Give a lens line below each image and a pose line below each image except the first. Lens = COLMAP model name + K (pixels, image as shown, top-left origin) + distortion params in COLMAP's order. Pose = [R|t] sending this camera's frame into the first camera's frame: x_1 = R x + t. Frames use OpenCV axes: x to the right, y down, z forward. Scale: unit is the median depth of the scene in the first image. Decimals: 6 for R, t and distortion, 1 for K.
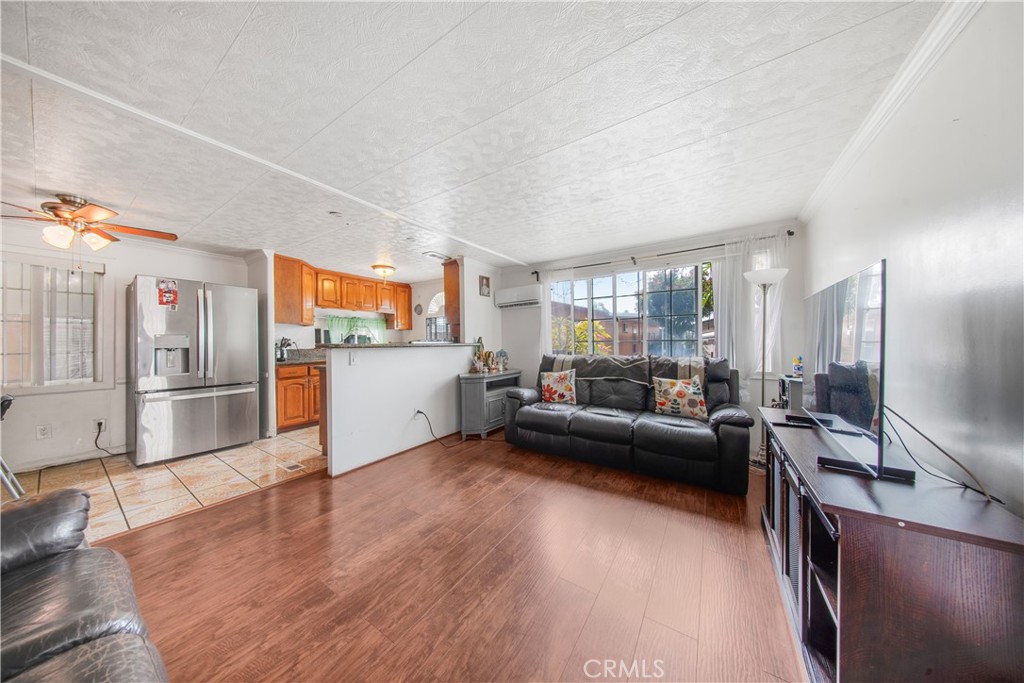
lens RADIAL K [[312.6, 0, 501.2], [0, 312.6, 341.7], [0, 0, 1]] dist [0.001357, -0.000530]
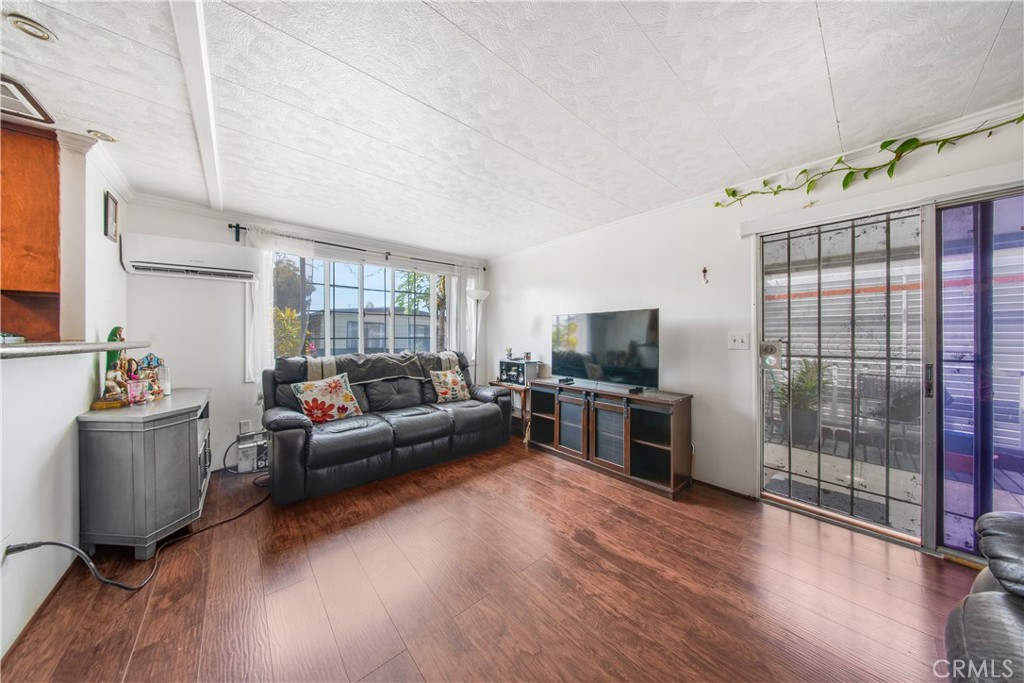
lens RADIAL K [[312.6, 0, 515.2], [0, 312.6, 331.9], [0, 0, 1]] dist [0.001357, -0.000530]
pose [[0.253158, 0.022628, 0.967160, -0.448980], [-0.000020, 0.999727, -0.023385, 0.001774], [-0.967425, 0.005901, 0.253089, 0.395514]]
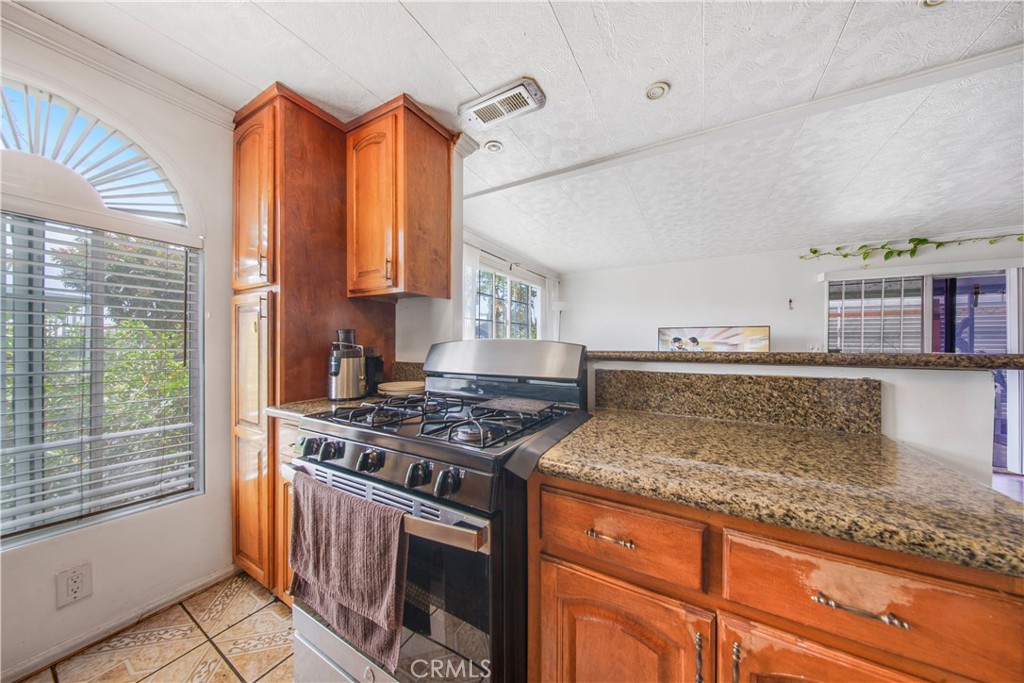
lens RADIAL K [[312.6, 0, 530.2], [0, 312.6, 347.3], [0, 0, 1]] dist [0.001357, -0.000530]
pose [[-0.084364, 0.002193, 0.996433, -0.628379], [0.000433, 0.999998, -0.002164, 0.003782], [-0.996435, 0.000249, -0.084364, 1.119587]]
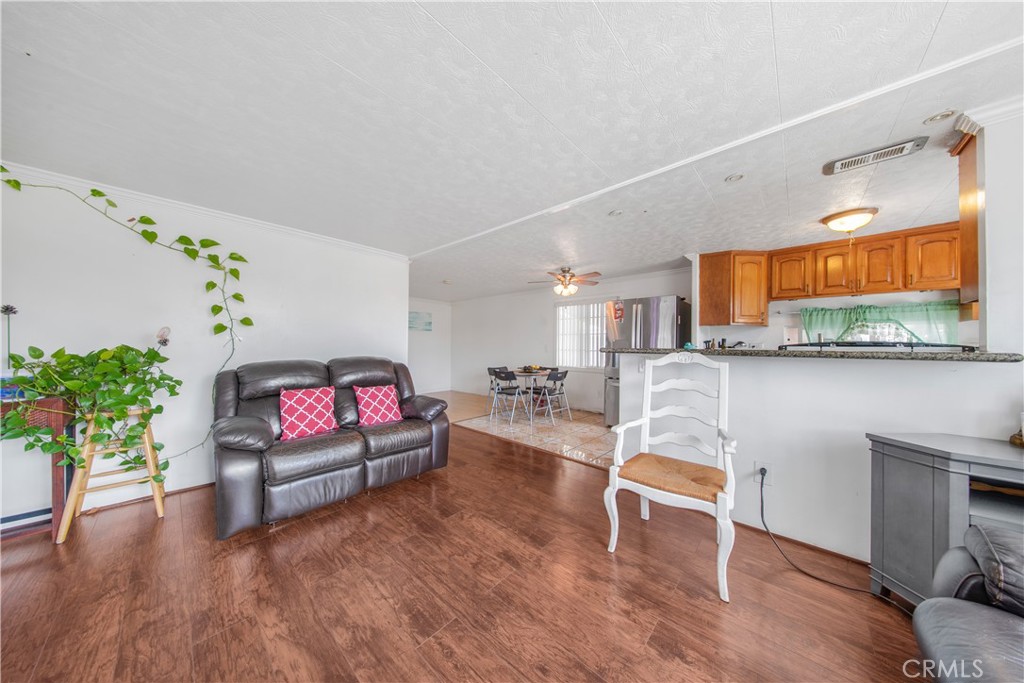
lens RADIAL K [[312.6, 0, 516.3], [0, 312.6, 349.8], [0, 0, 1]] dist [0.001357, -0.000530]
pose [[-0.142616, 0.018672, -0.989602, 0.349621], [-0.003171, 0.999808, 0.019322, -0.003426], [0.989773, 0.005893, -0.142530, 0.625861]]
